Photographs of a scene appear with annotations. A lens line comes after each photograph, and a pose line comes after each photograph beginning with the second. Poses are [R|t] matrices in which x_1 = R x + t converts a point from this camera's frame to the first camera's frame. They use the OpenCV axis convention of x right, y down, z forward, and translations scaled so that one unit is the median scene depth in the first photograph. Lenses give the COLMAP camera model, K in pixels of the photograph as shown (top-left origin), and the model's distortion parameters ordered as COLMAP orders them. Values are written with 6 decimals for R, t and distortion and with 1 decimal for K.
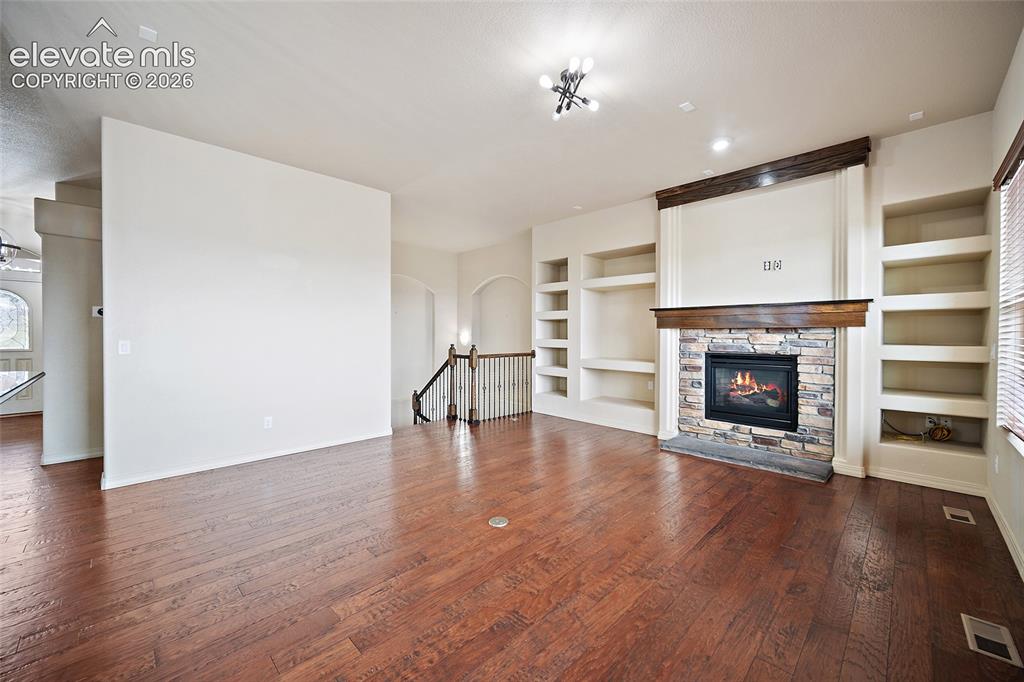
lens RADIAL K [[402.0, 0, 514.5], [0, 402.0, 337.2], [0, 0, 1]] dist [-0.002266, 0.000106]
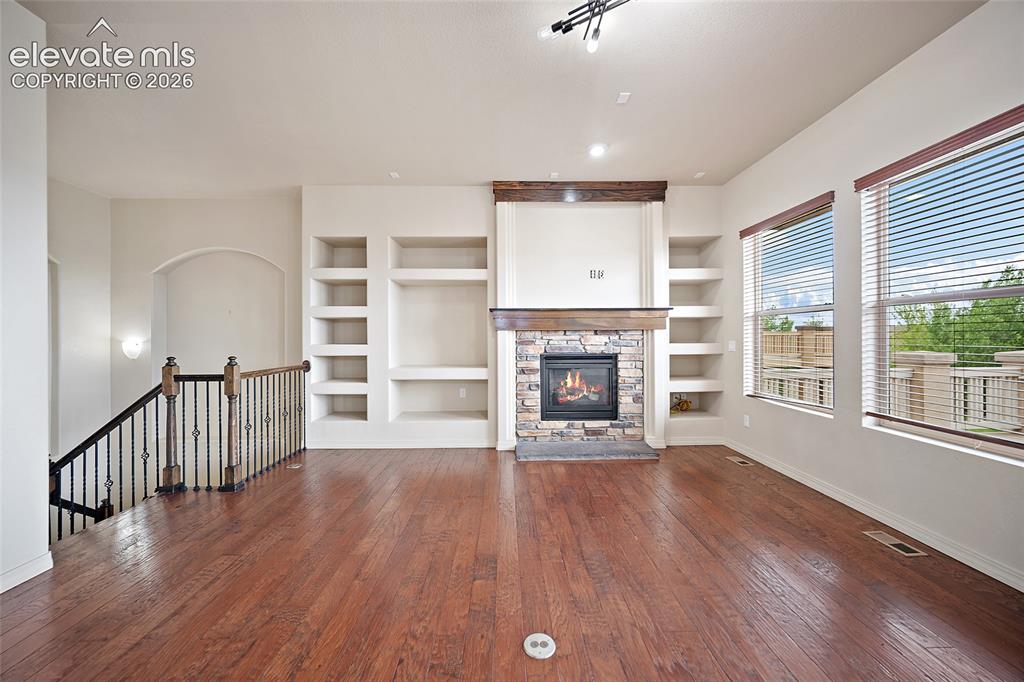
lens RADIAL K [[402.0, 0, 512.7], [0, 402.0, 336.7], [0, 0, 1]] dist [-0.002266, 0.000106]
pose [[0.691688, -0.006709, 0.722165, -0.278796], [0.013050, 0.999910, -0.003210, -0.003519], [-0.722079, 0.011645, 0.691713, 0.335331]]
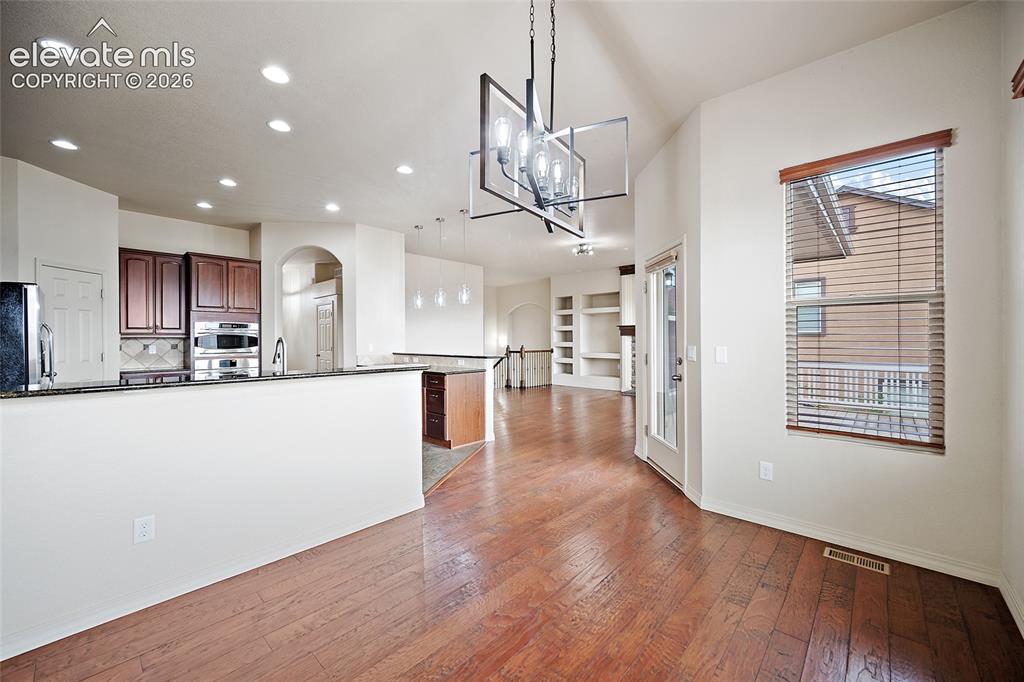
lens RADIAL K [[402.0, 0, 512.3], [0, 402.0, 342.4], [0, 0, 1]] dist [-0.002266, 0.000106]
pose [[0.999323, -0.009370, 0.035583, -0.243733], [0.009355, 0.999956, 0.000592, 0.004578], [-0.035587, -0.000259, 0.999367, -0.946407]]
